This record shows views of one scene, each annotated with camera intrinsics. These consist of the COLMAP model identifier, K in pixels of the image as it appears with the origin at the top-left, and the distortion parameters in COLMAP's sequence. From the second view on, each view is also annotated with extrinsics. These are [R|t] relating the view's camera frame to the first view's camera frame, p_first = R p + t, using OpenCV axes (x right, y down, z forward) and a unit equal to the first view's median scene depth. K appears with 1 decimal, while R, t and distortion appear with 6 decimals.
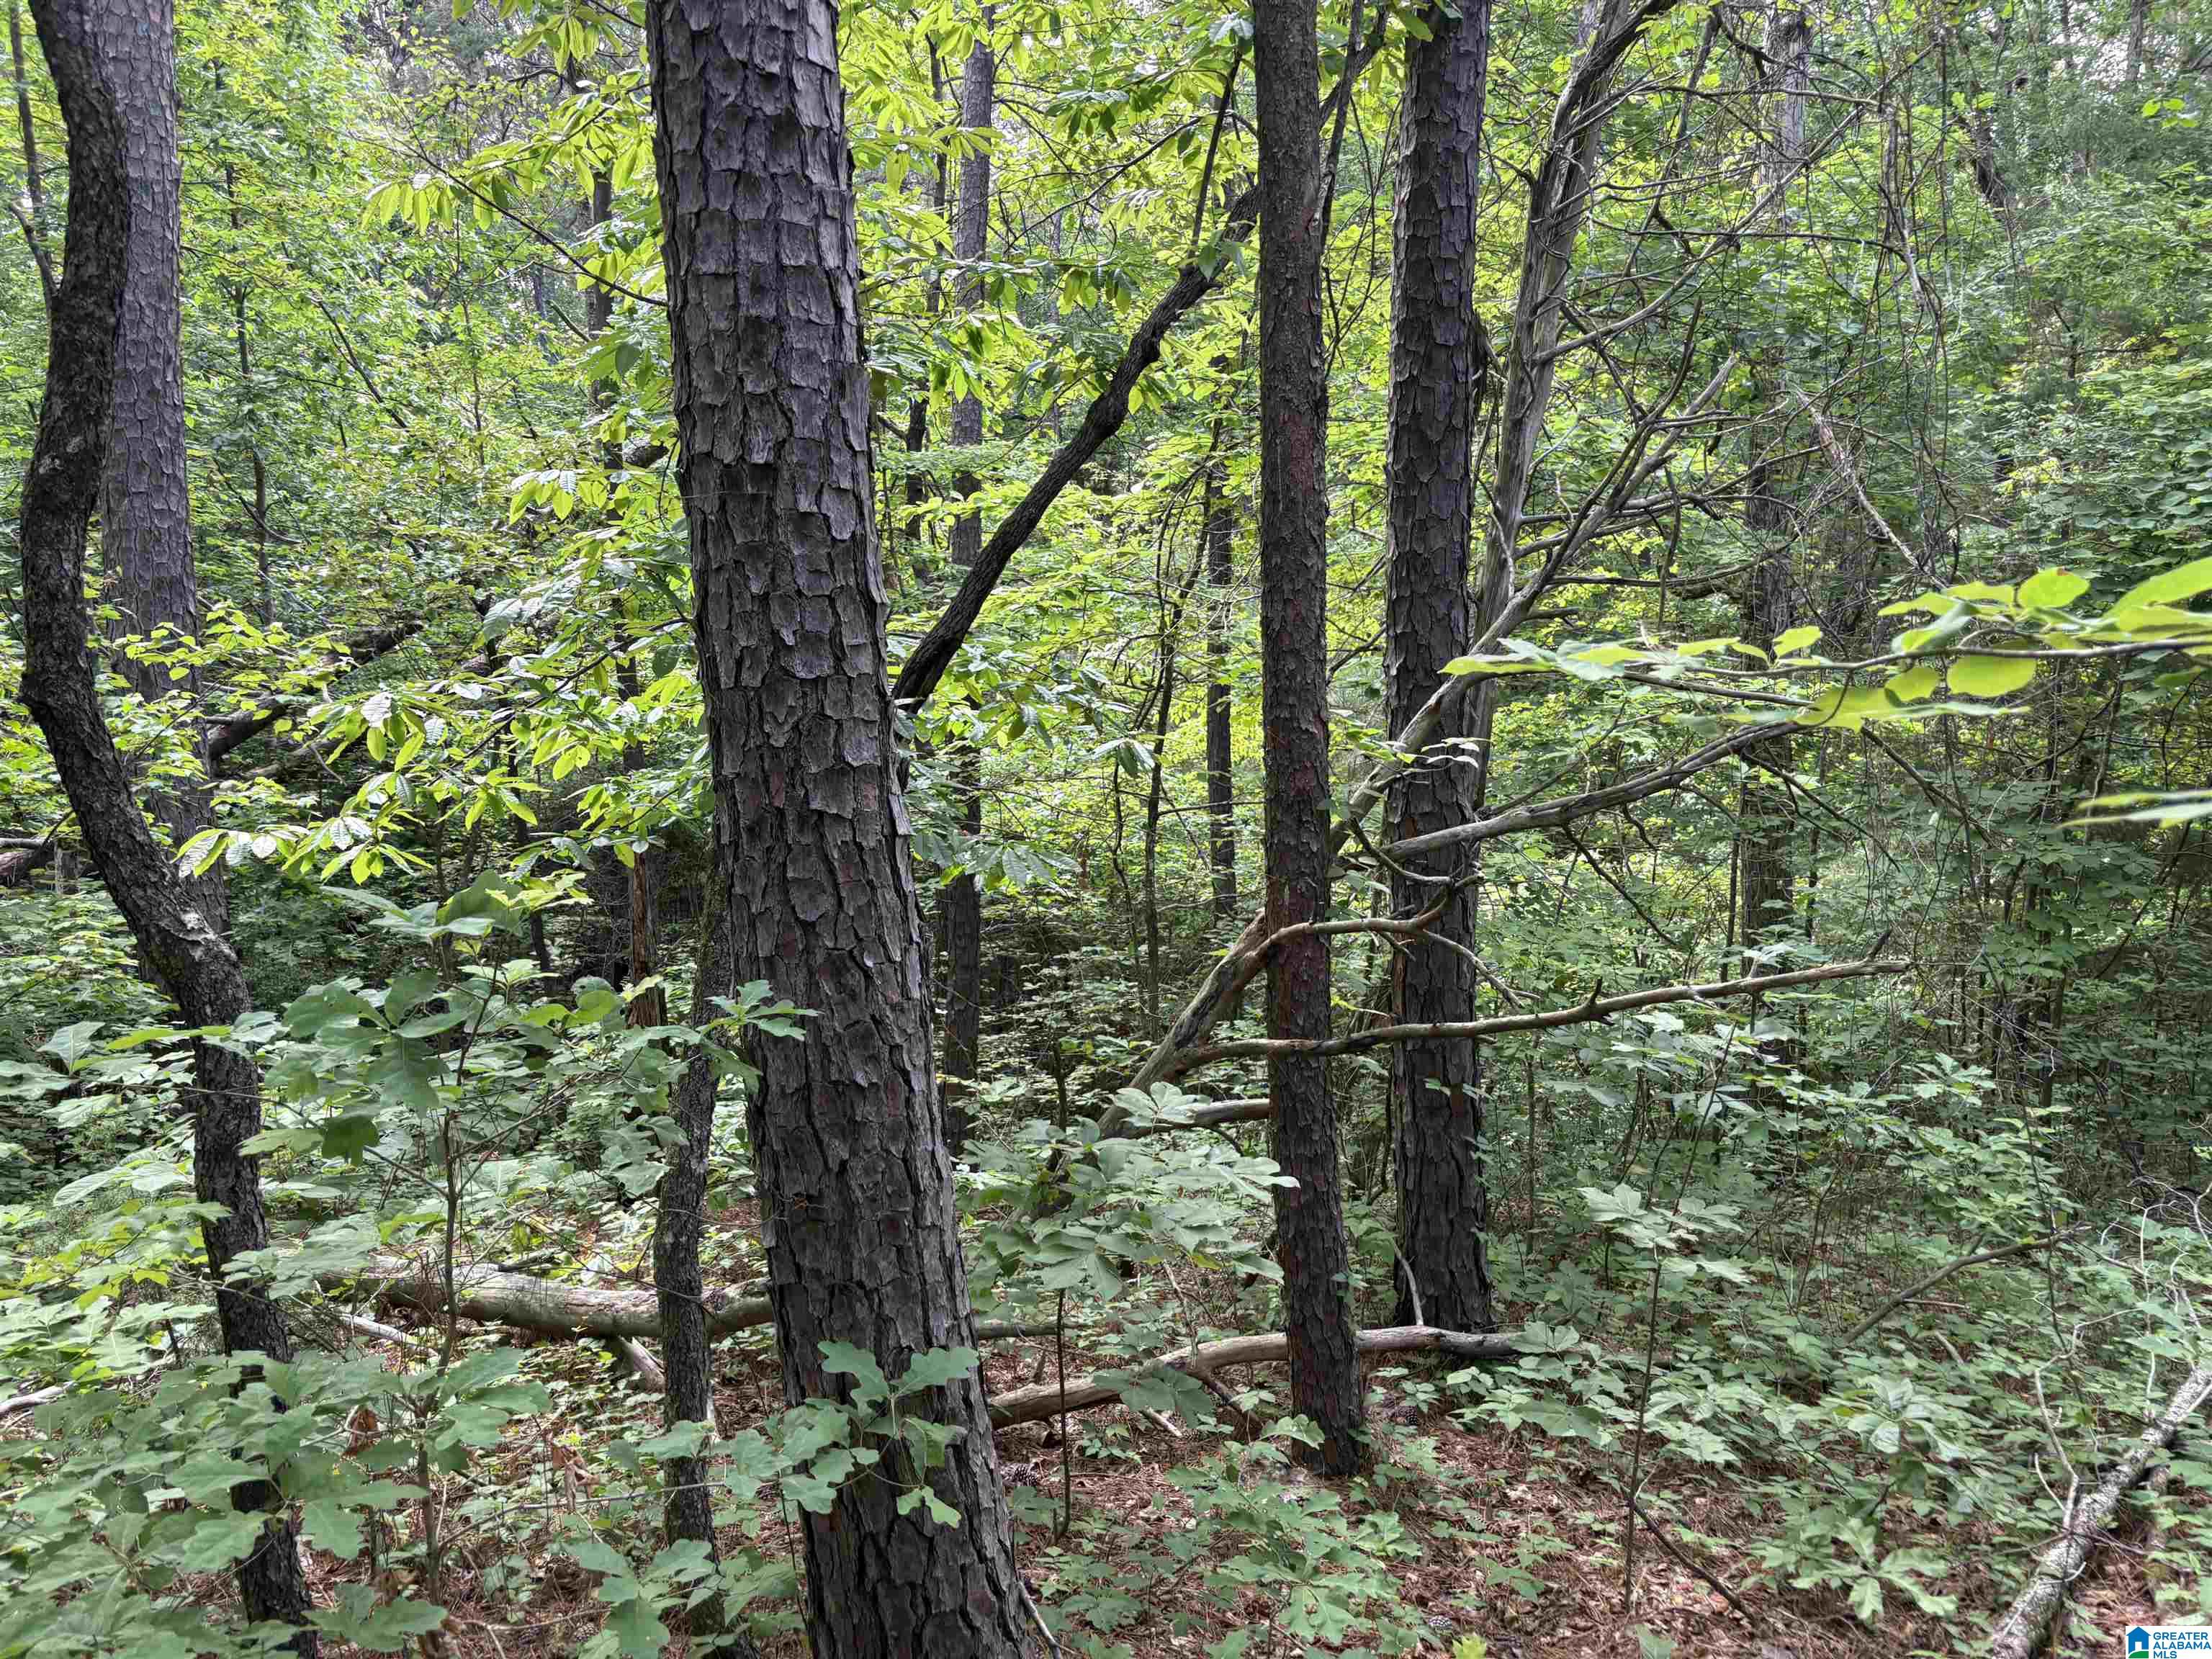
lens RADIAL K [[1842.7, 0, 1106.0], [0, 1842.7, 829.5], [0, 0, 1]] dist [0.025069, -0.008335]
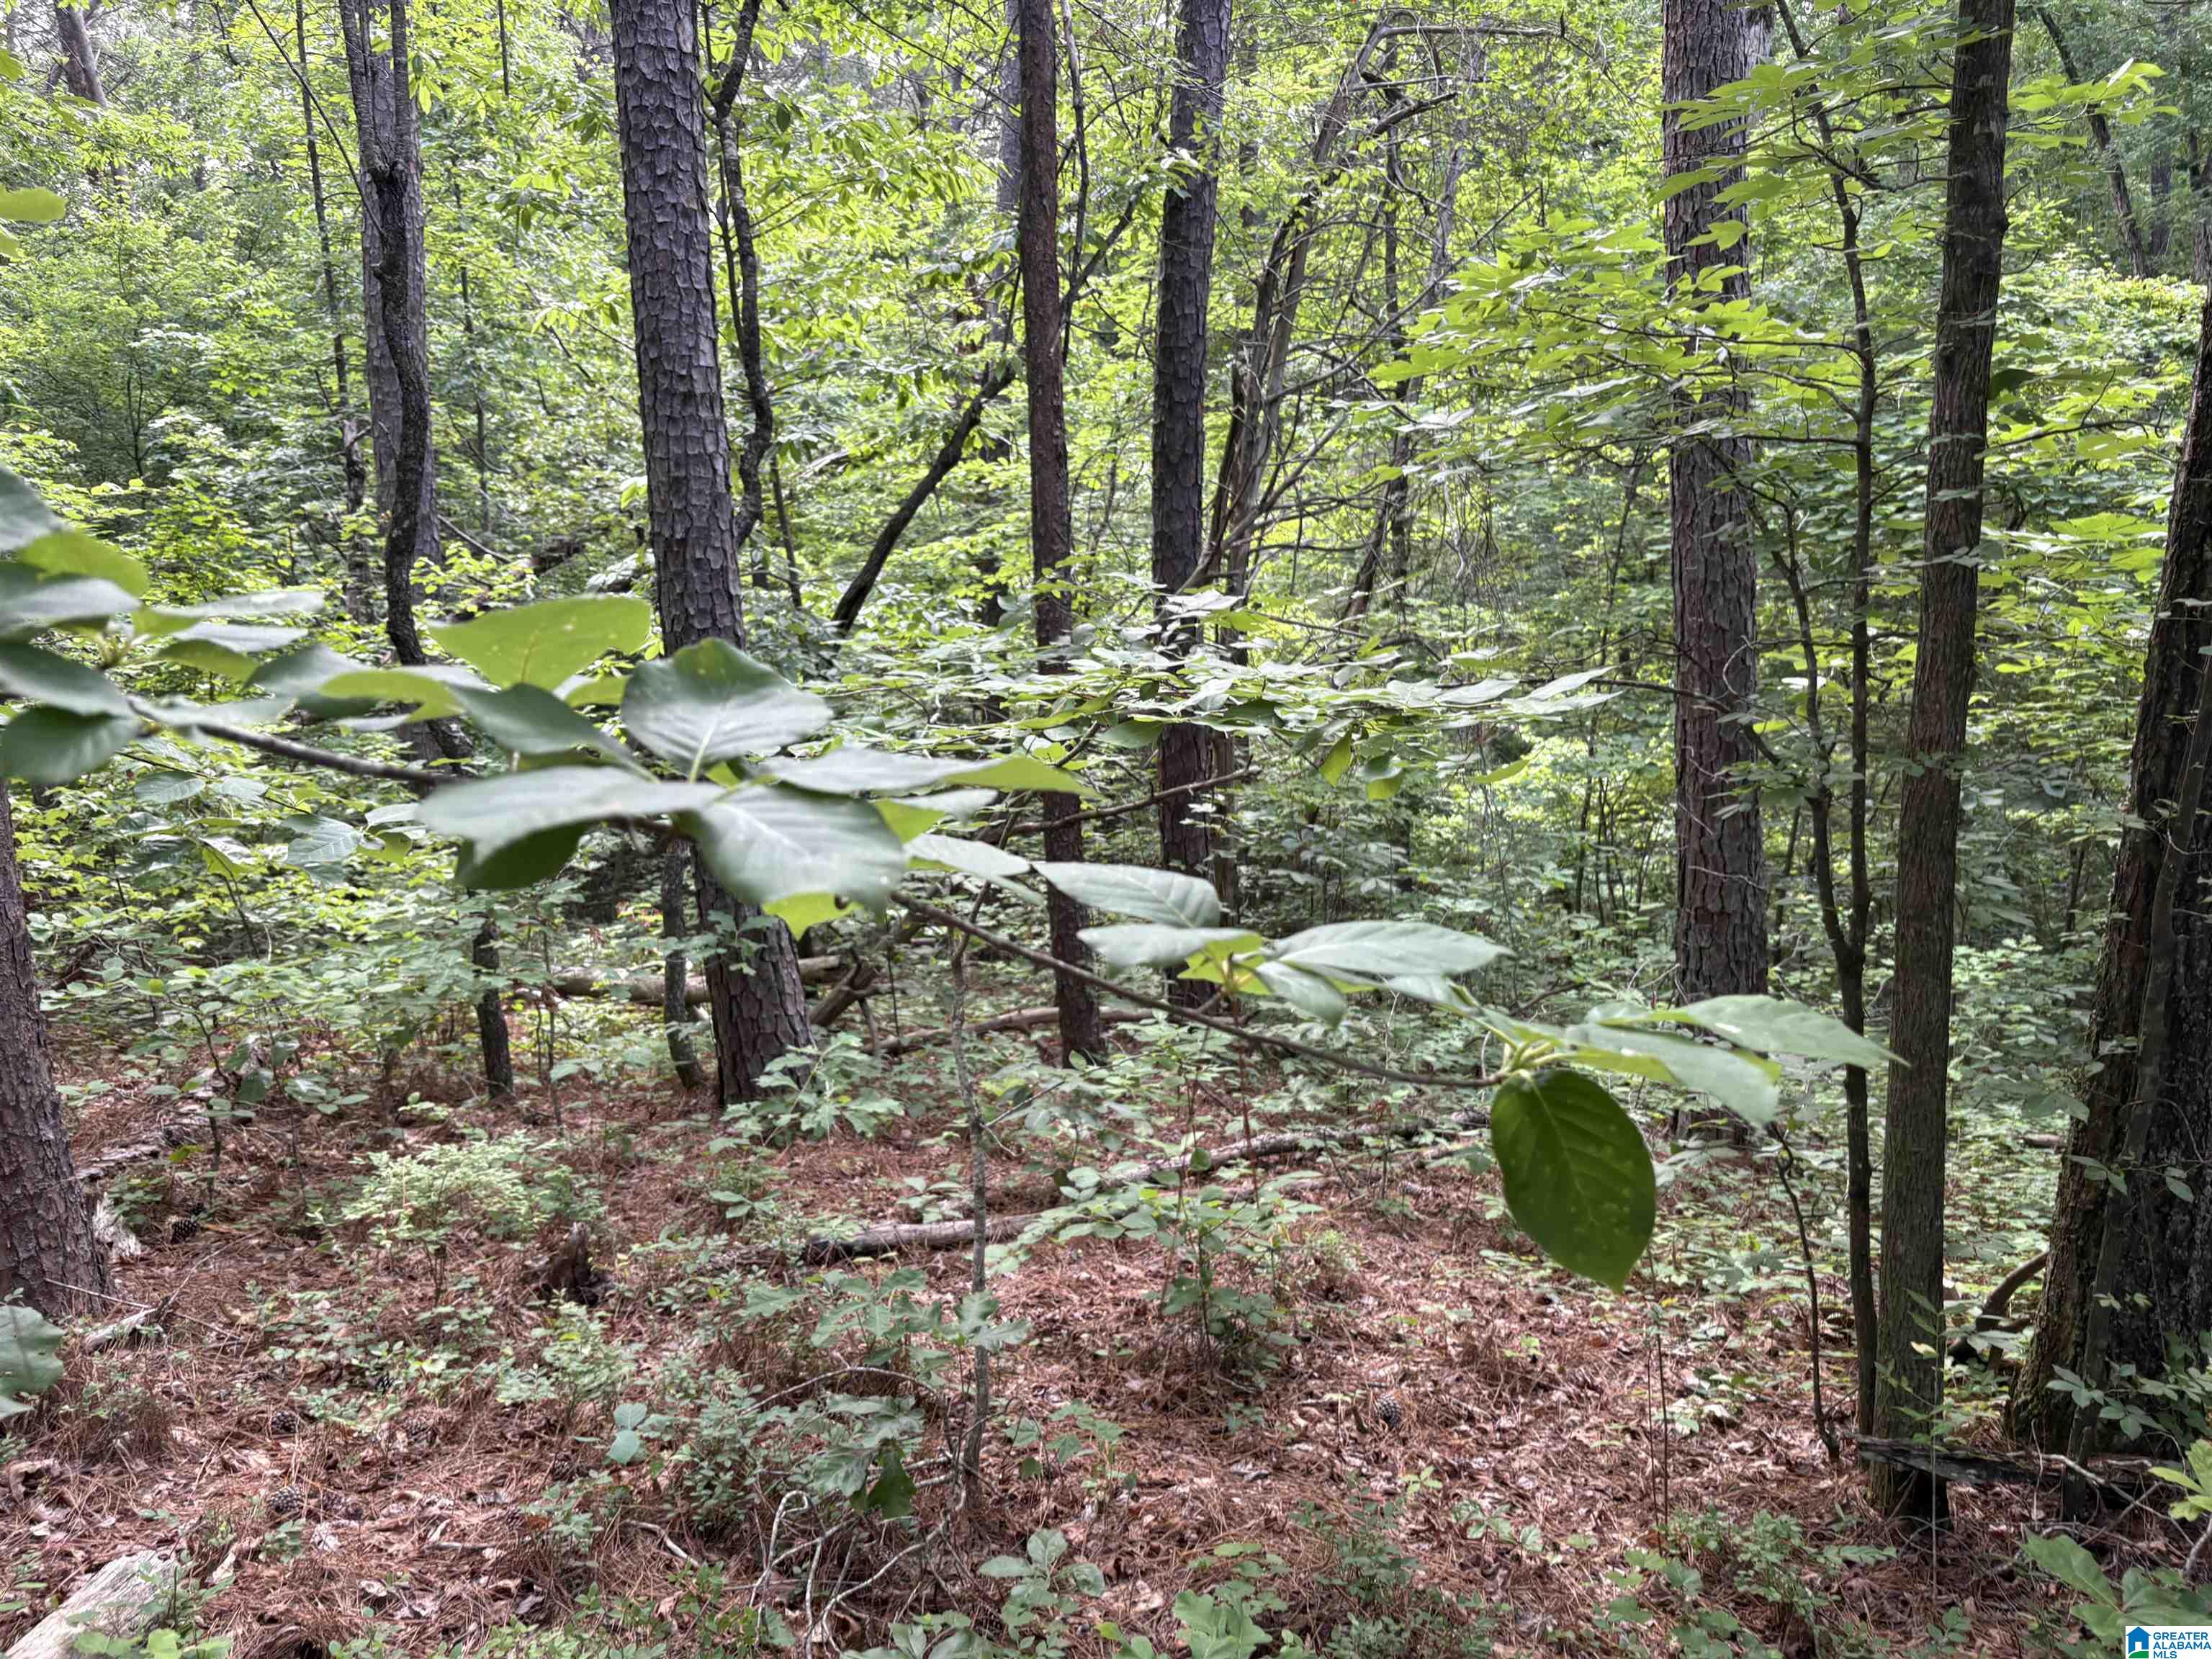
lens RADIAL K [[1842.7, 0, 1106.0], [0, 1842.7, 829.5], [0, 0, 1]] dist [0.025069, -0.008335]
pose [[0.994629, 0.027506, -0.099785, 0.333224], [-0.020438, 0.997254, 0.071177, -0.001558], [0.101469, -0.068755, 0.992460, -0.731608]]
